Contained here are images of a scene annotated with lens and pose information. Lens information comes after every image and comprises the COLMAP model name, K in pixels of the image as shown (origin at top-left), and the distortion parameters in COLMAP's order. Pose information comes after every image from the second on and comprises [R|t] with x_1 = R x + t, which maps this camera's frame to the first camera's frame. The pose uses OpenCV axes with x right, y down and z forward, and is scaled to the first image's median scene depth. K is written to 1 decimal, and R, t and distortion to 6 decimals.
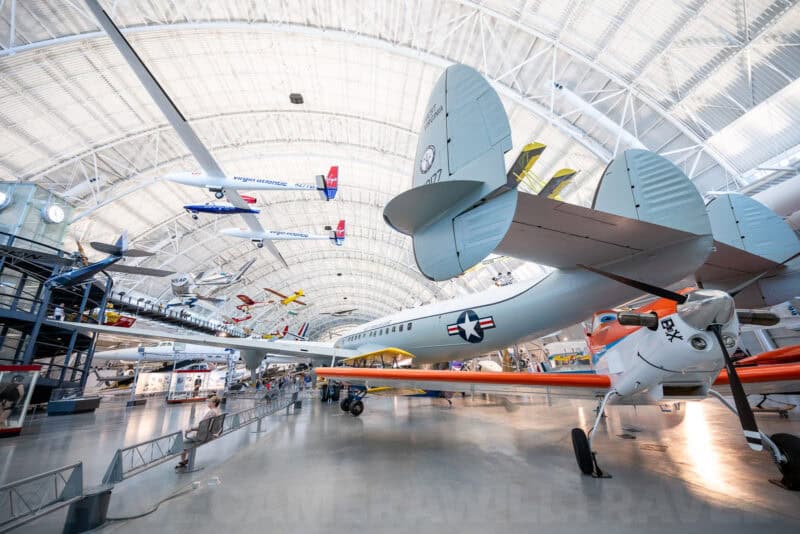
lens RADIAL K [[306.0, 0, 400.0], [0, 306.0, 267.0], [0, 0, 1]] dist [0.000327, 0.000285]
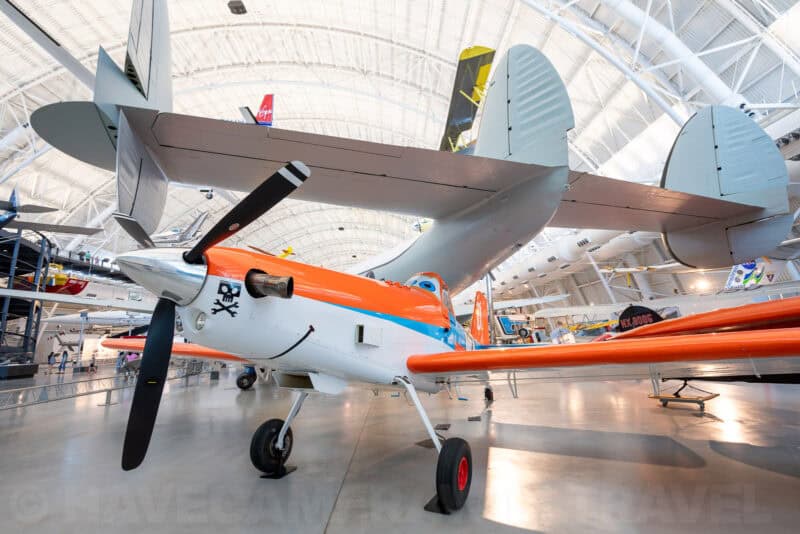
lens RADIAL K [[360.4, 0, 400.0], [0, 360.4, 267.0], [0, 0, 1]] dist [0.001518, -0.000200]
pose [[0.995601, -0.005892, -0.093506, 0.187232], [0.018236, 0.991121, 0.131707, 0.002493], [0.091900, -0.132832, 0.986869, 0.029122]]
